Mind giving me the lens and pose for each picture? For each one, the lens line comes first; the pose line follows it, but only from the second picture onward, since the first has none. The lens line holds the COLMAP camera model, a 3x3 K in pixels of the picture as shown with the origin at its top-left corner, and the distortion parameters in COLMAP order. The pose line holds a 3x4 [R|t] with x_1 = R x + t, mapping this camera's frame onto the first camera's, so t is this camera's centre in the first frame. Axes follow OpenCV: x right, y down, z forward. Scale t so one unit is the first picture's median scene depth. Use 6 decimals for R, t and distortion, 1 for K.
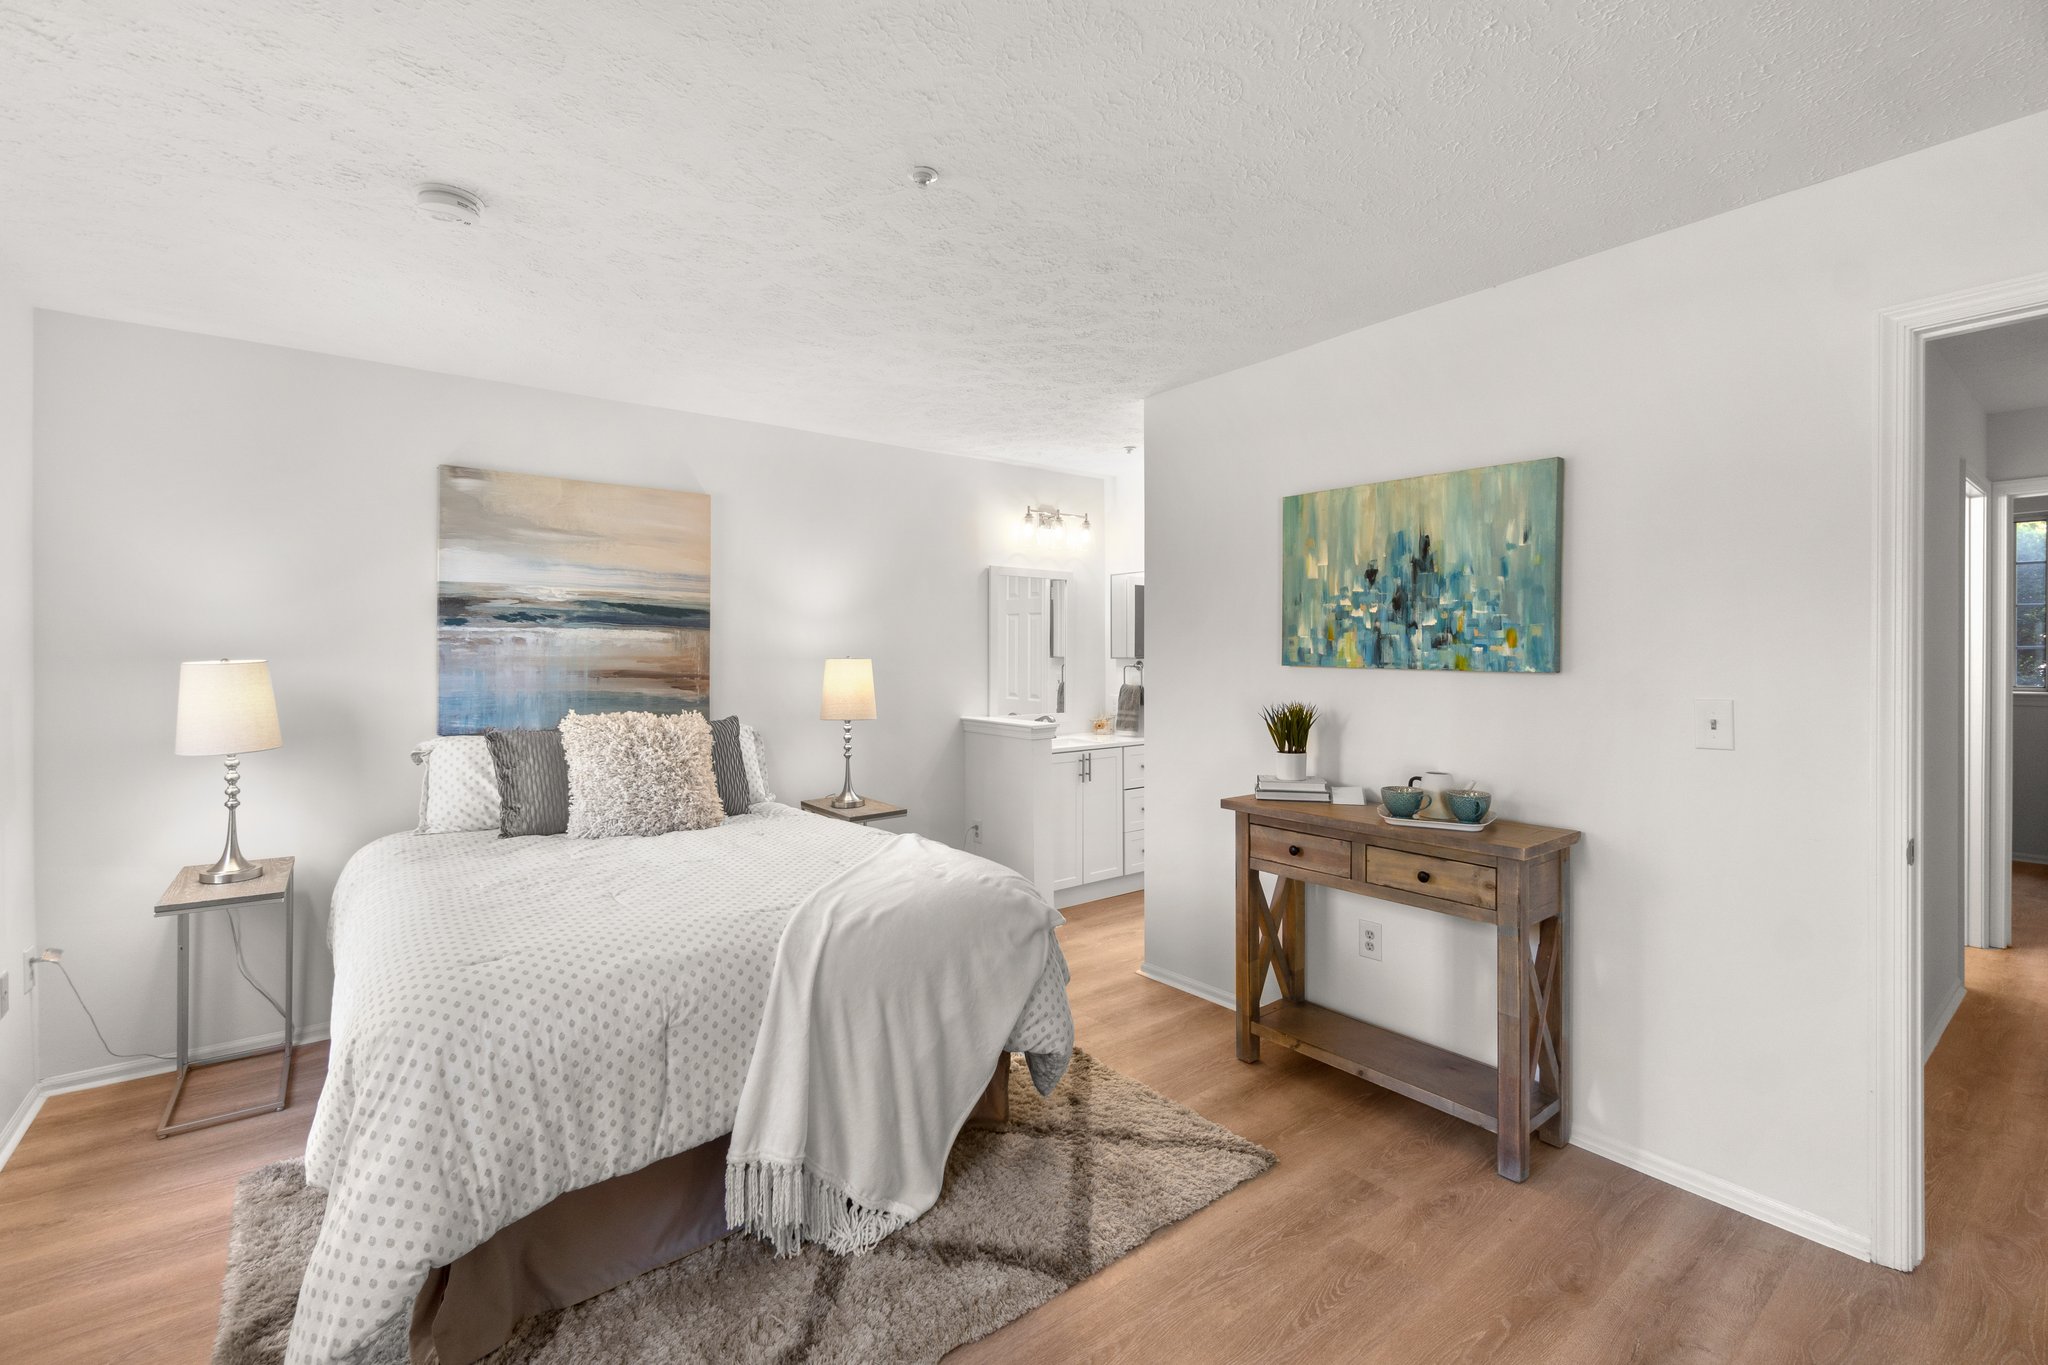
lens RADIAL K [[880.3, 0, 1016.7], [0, 880.3, 658.5], [0, 0, 1]] dist [0.000633, 0.001068]
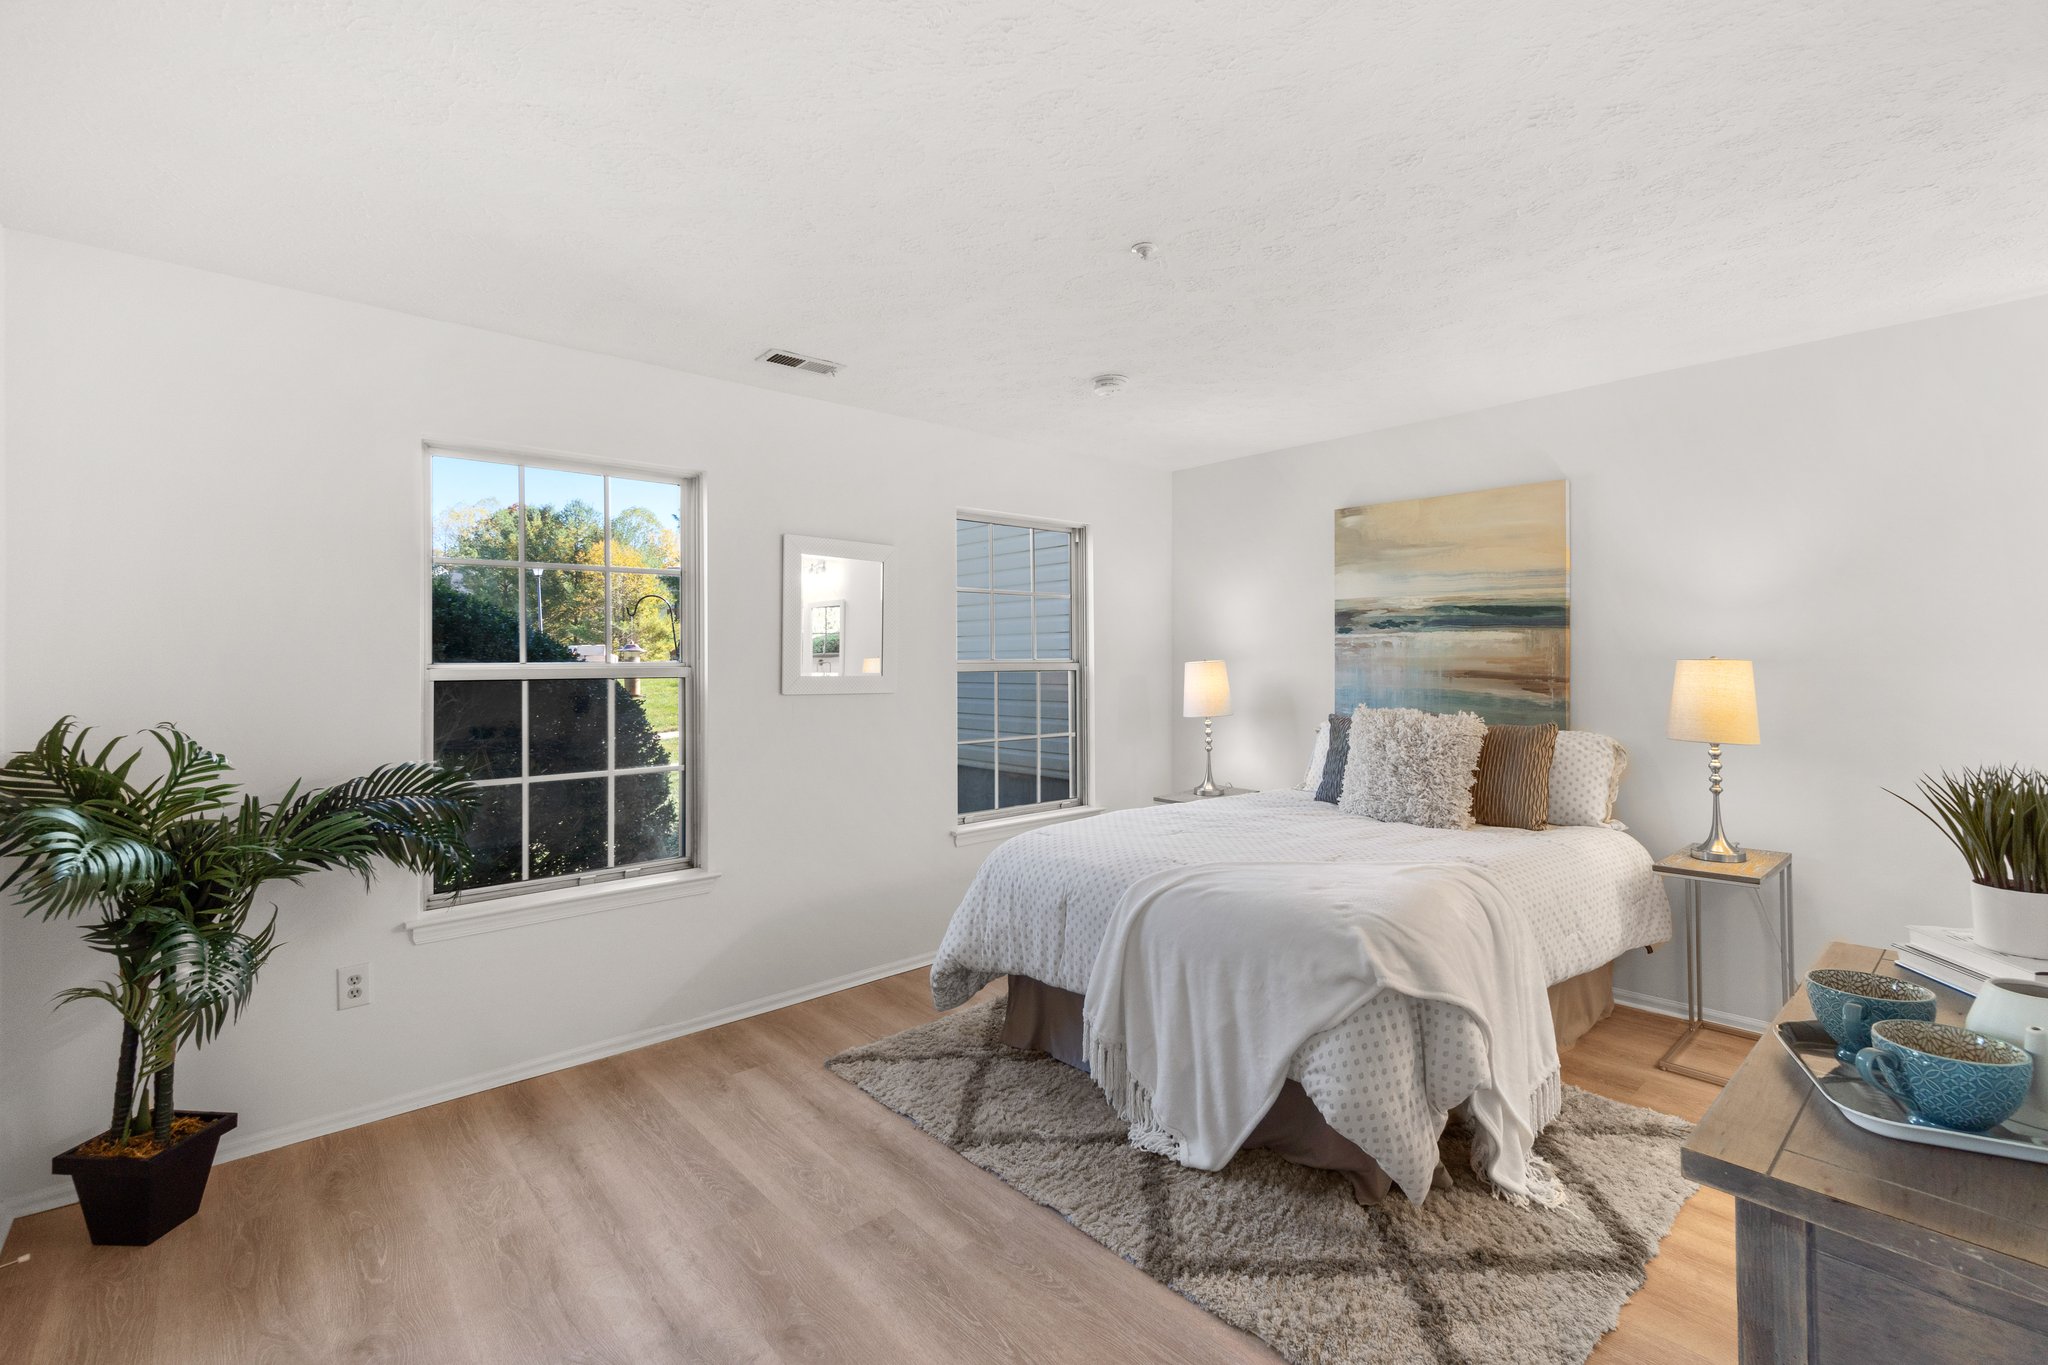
lens RADIAL K [[880.3, 0, 1016.7], [0, 880.3, 658.5], [0, 0, 1]] dist [0.000633, 0.001068]
pose [[0.085261, 0.001392, -0.996358, 0.564938], [0.004558, 0.999988, 0.001787, -0.005505], [0.996348, -0.004694, 0.085254, 0.400017]]
